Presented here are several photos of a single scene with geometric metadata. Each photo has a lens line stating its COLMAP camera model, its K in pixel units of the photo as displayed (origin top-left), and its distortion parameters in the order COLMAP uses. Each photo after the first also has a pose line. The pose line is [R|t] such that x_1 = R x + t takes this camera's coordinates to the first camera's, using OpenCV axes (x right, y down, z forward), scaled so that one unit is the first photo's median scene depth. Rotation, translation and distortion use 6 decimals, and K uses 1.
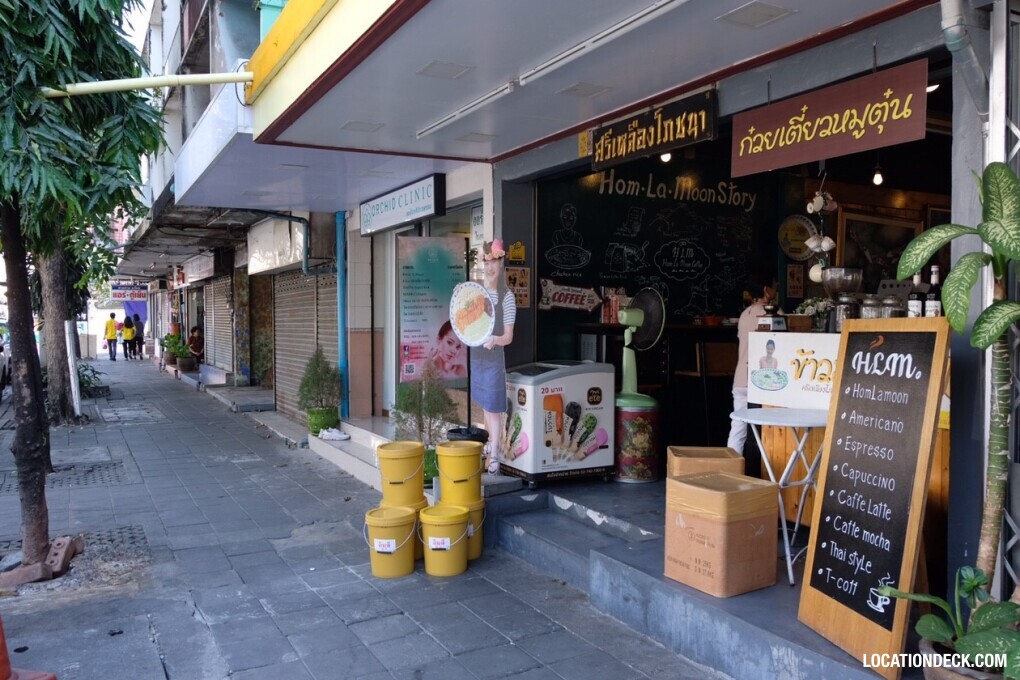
lens RADIAL K [[807.6, 0, 510.0], [0, 807.6, 340.0], [0, 0, 1]] dist [-0.026038, 0.045941]
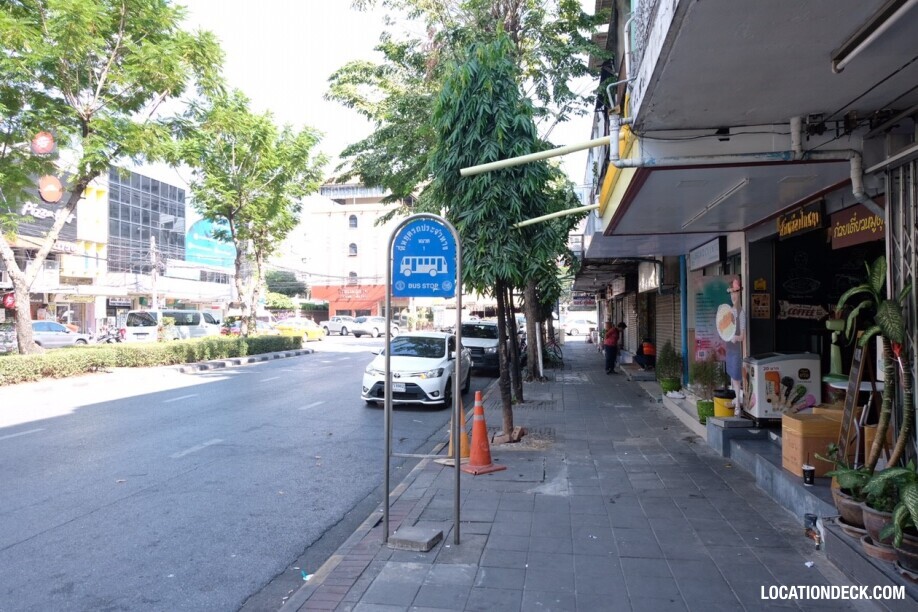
lens RADIAL K [[629.8, 0, 459.0], [0, 629.8, 306.0], [0, 0, 1]] dist [-0.035550, 0.041619]
pose [[0.793514, -0.013271, -0.608407, 0.397213], [-0.012936, 0.999168, -0.038667, -0.010854], [0.608414, 0.038554, 0.792683, -0.509582]]
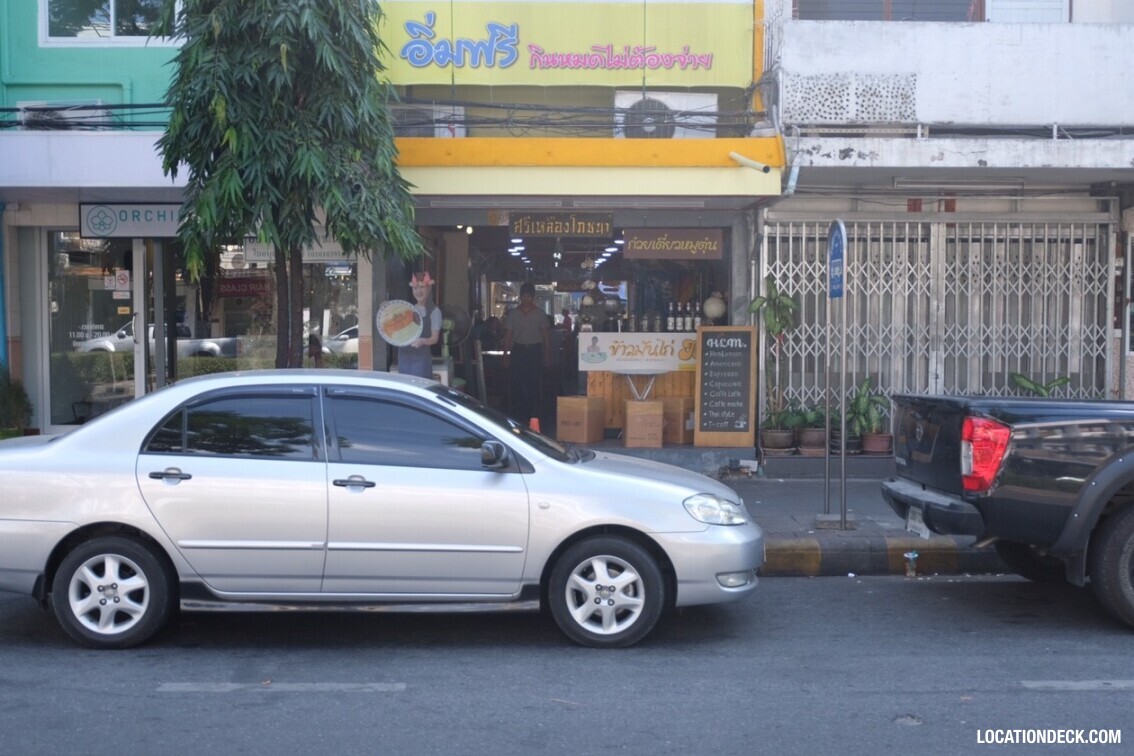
lens RADIAL K [[1351.8, 0, 567.0], [0, 1351.8, 378.0], [0, 0, 1]] dist [-0.022887, 0.003547]
pose [[0.463540, -0.043816, 0.884992, -2.493161], [0.022753, 0.999036, 0.037544, -0.023184], [-0.885784, 0.002733, 0.464090, -0.424406]]
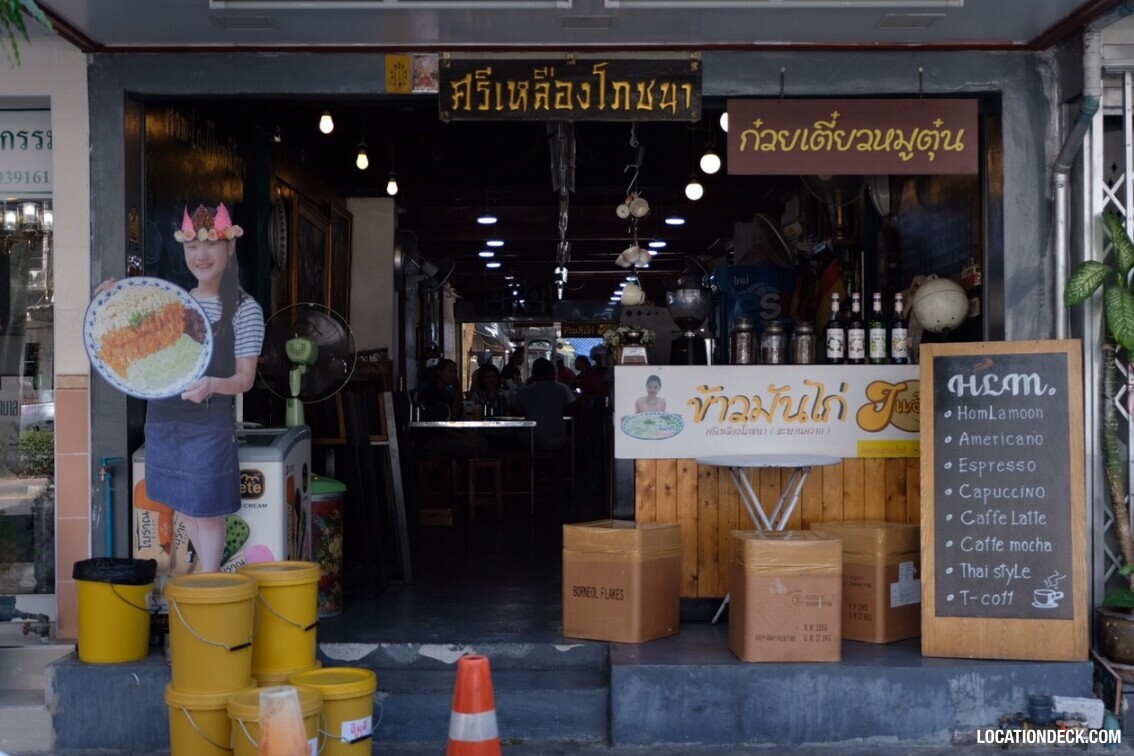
lens RADIAL K [[1567.4, 0, 567.0], [0, 1567.4, 378.0], [0, 0, 1]] dist [0.009043, 0.047595]
pose [[0.467026, 0.001106, 0.884243, -1.048252], [0.029644, 0.999418, -0.016907, 0.025133], [-0.883747, 0.034108, 0.466721, 0.346691]]
